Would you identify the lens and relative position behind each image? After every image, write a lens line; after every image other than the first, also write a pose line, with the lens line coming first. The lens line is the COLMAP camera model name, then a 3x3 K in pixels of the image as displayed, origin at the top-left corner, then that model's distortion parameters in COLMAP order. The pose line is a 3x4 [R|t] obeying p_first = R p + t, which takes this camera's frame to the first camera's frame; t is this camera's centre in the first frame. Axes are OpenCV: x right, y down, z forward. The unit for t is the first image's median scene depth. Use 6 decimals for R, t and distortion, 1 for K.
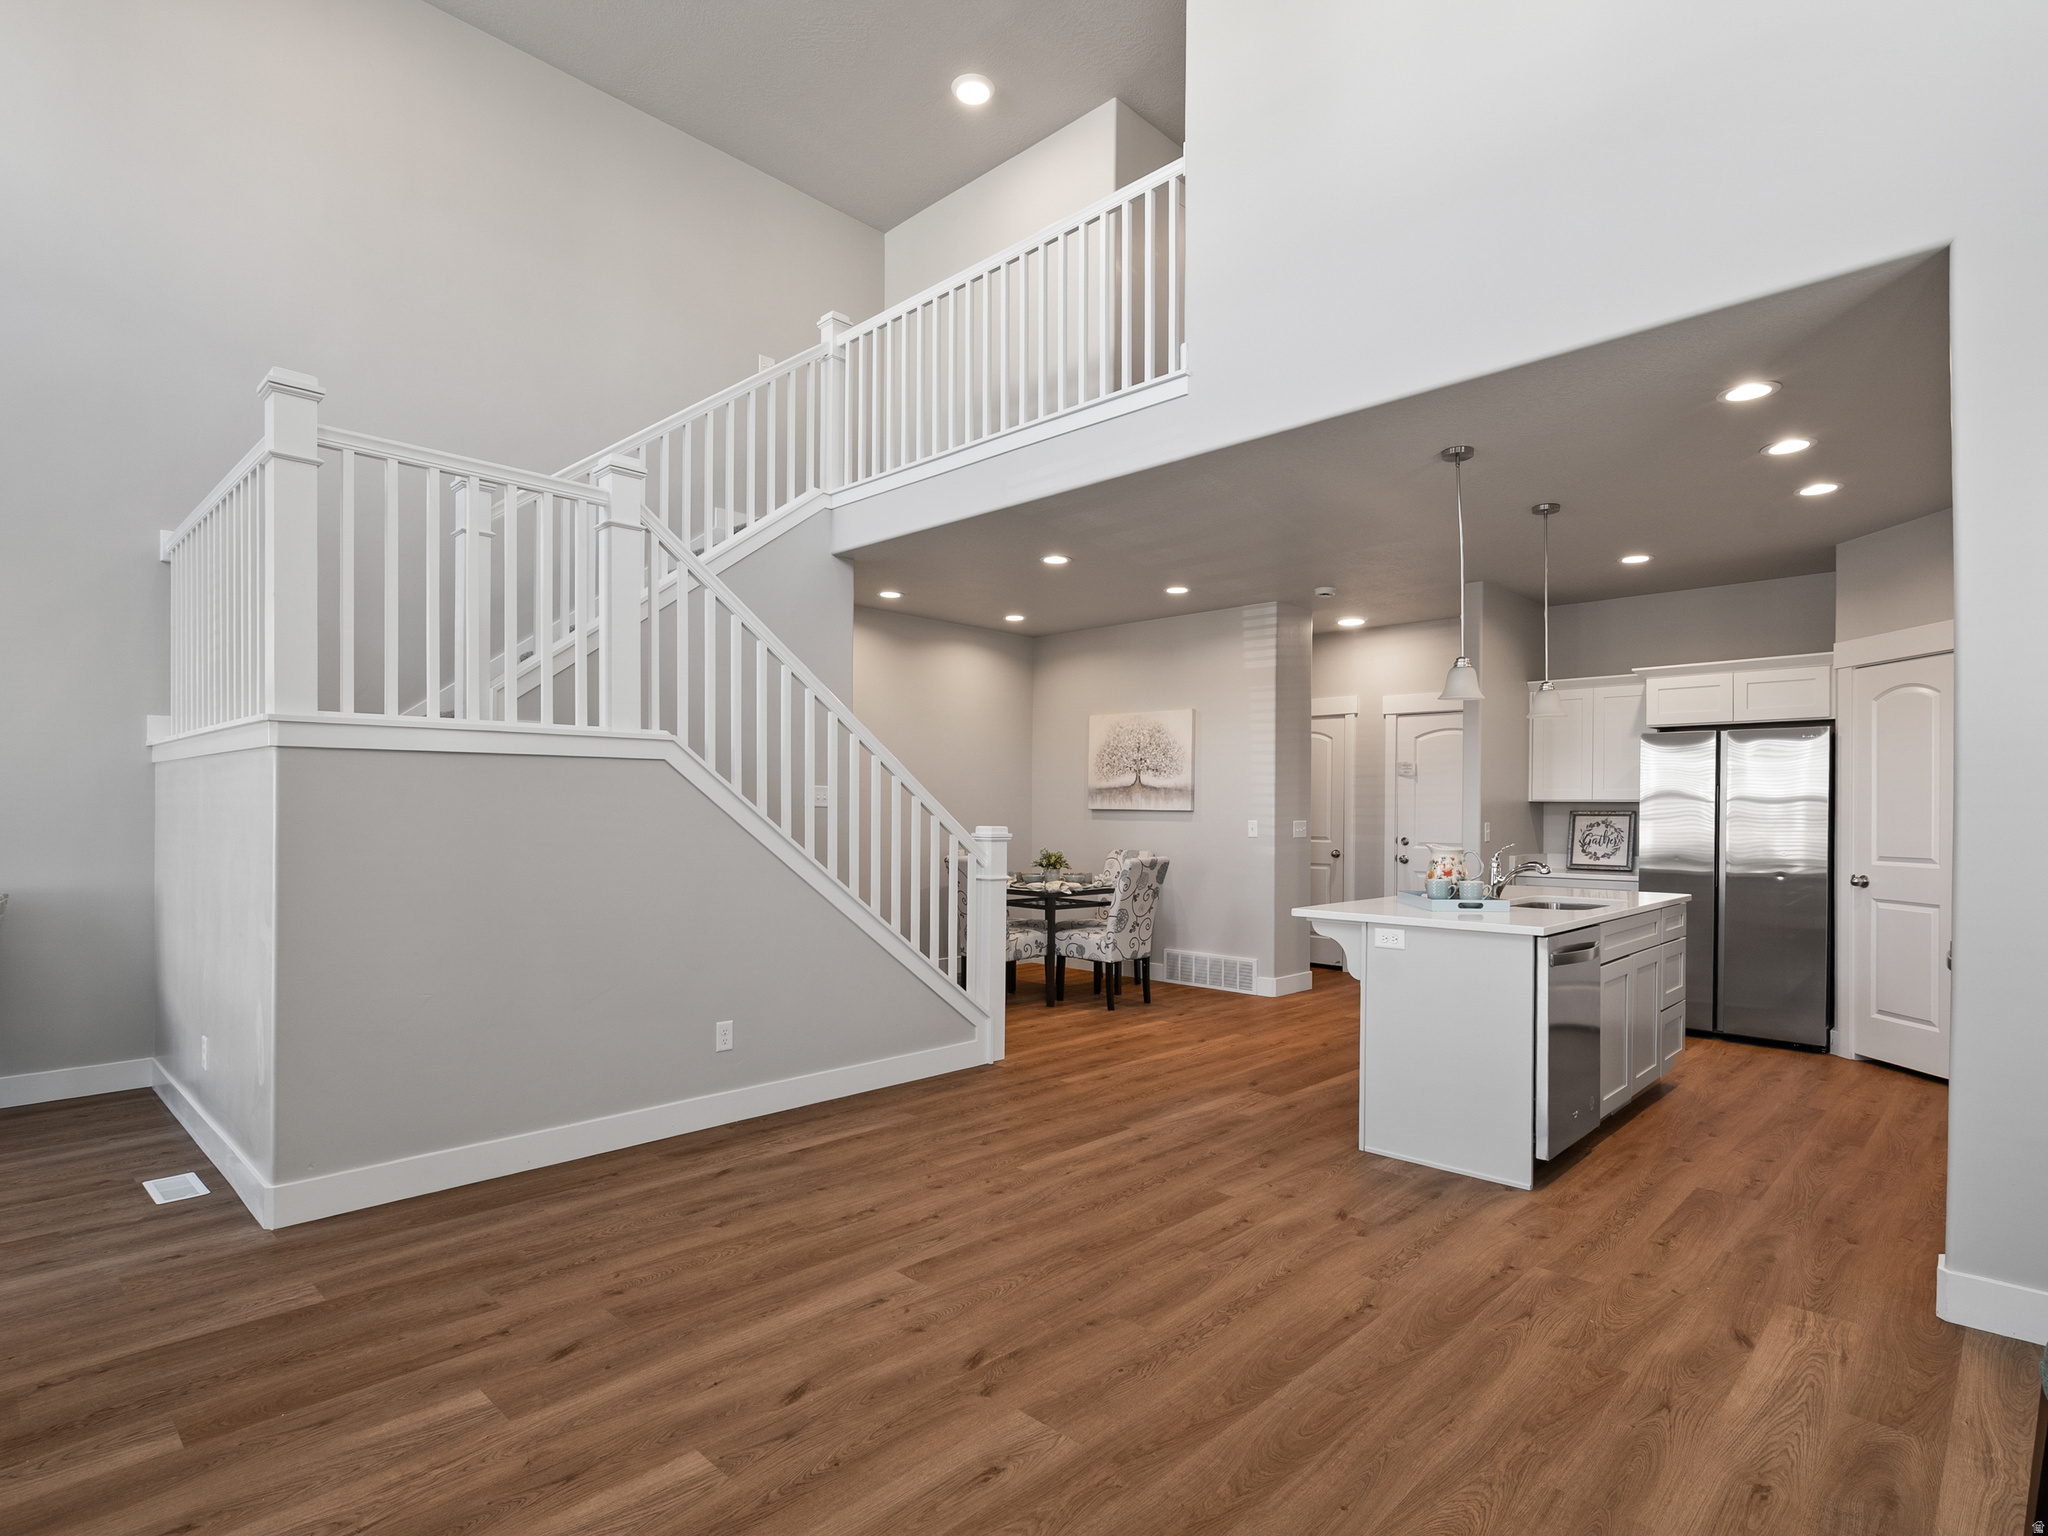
lens RADIAL K [[1051.5, 0, 1022.2], [0, 1051.5, 806.3], [0, 0, 1]] dist [-0.002361, 0.002674]
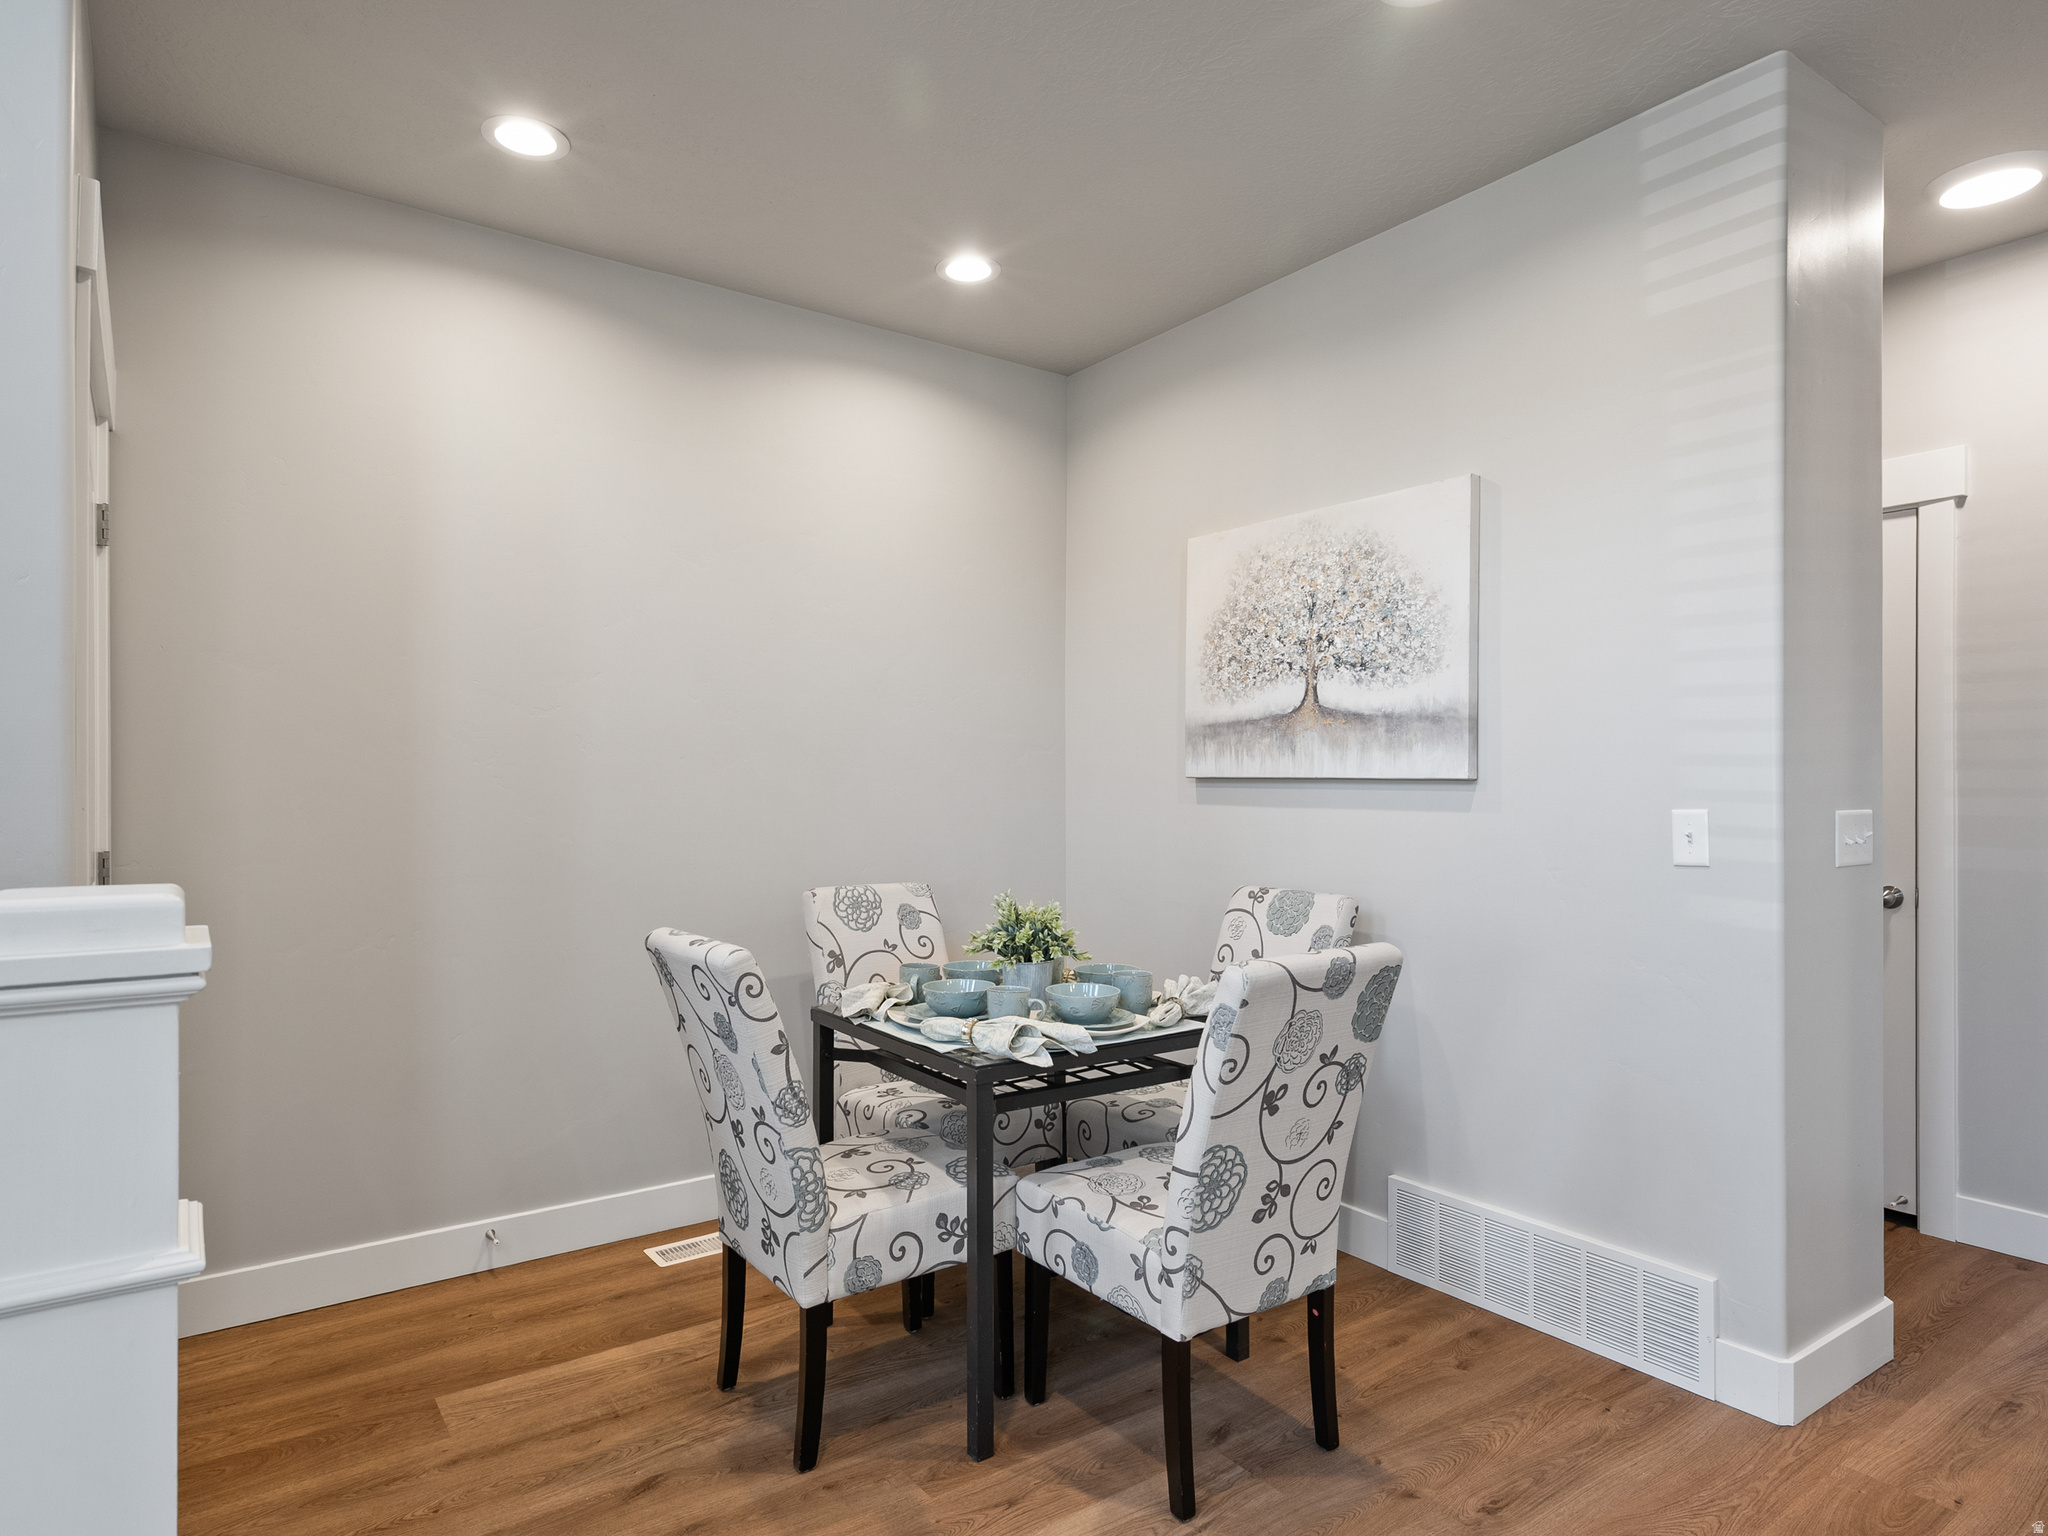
lens RADIAL K [[1191.2, 0, 1015.1], [0, 1191.2, 773.6], [0, 0, 1]] dist [0.009158, 0.002095]
pose [[0.984520, -0.006098, -0.175169, 0.087804], [0.005455, 0.999977, -0.004146, 0.003252], [0.175190, 0.003127, 0.984530, 0.621649]]
